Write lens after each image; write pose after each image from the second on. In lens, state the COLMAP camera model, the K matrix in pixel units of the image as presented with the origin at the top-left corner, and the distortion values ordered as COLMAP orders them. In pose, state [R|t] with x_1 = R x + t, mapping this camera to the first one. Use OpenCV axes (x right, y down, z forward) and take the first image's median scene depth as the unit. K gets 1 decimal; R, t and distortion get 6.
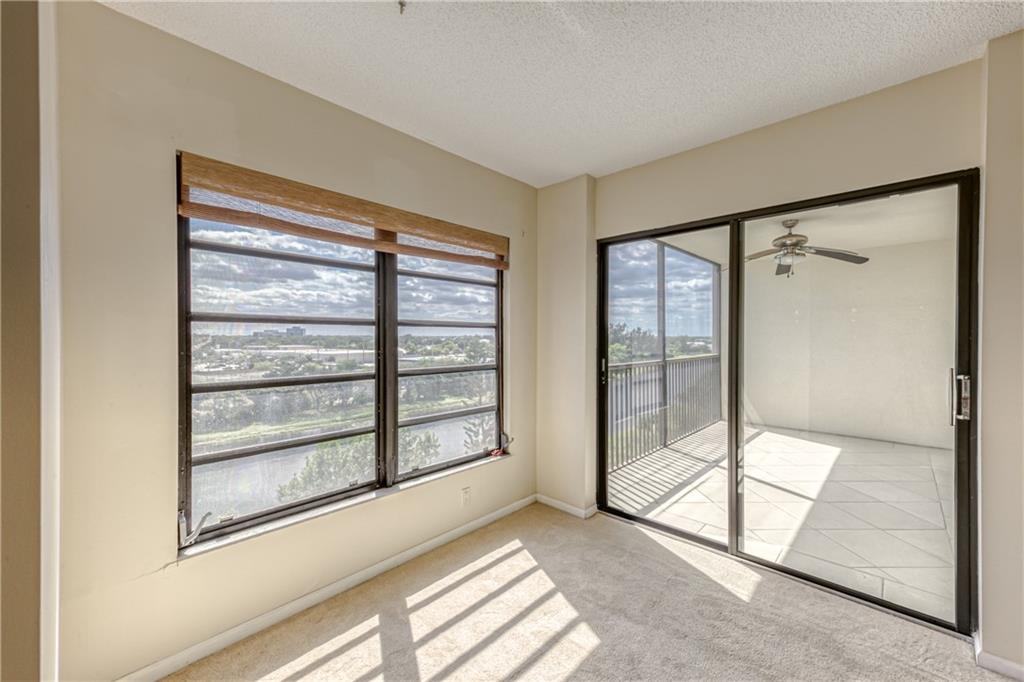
lens RADIAL K [[416.0, 0, 515.1], [0, 416.0, 342.1], [0, 0, 1]] dist [0.001393, -0.003779]
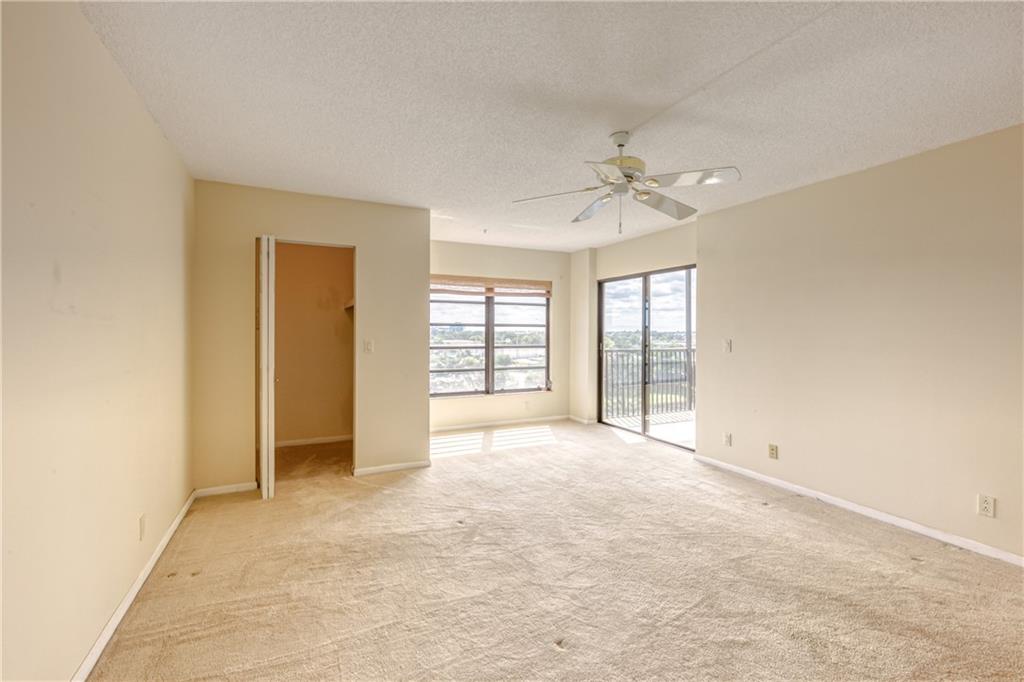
lens RADIAL K [[440.5, 0, 504.0], [0, 440.5, 337.3], [0, 0, 1]] dist [0.009814, -0.000011]
pose [[0.928649, 0.006005, -0.370911, 0.688971], [-0.006862, 0.999976, -0.000992, 0.024460], [0.370896, 0.003466, 0.928668, -1.288879]]
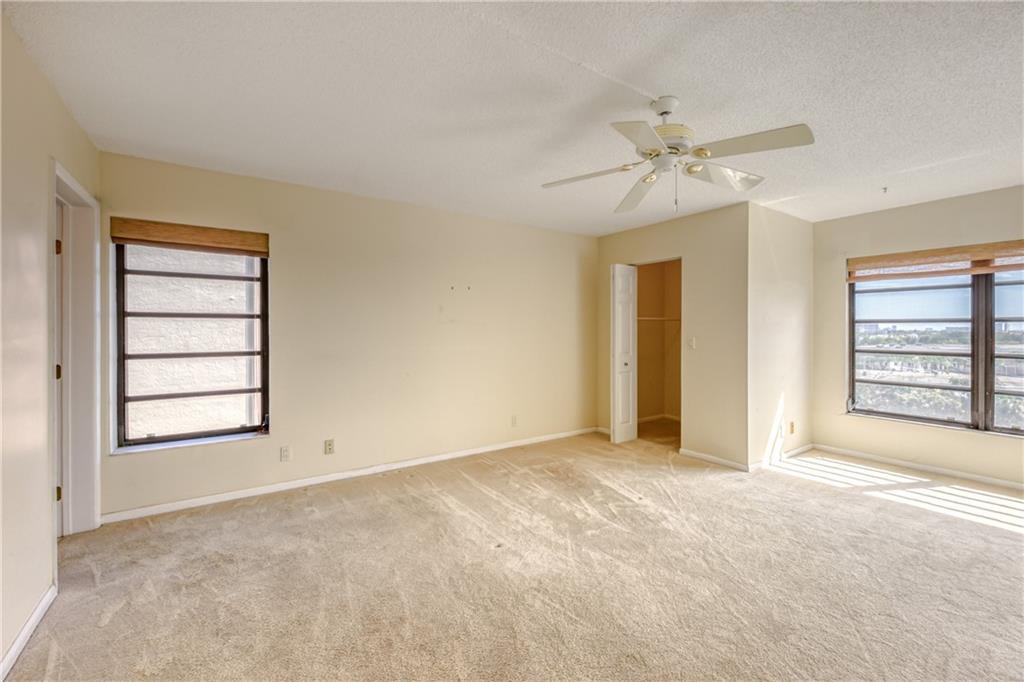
lens RADIAL K [[416.0, 0, 515.1], [0, 416.0, 342.1], [0, 0, 1]] dist [0.001393, -0.003779]
pose [[-0.216230, 0.027718, -0.975949, 1.465511], [-0.015186, 0.999381, 0.031748, 0.010089], [0.976224, 0.021686, -0.215675, -0.312248]]
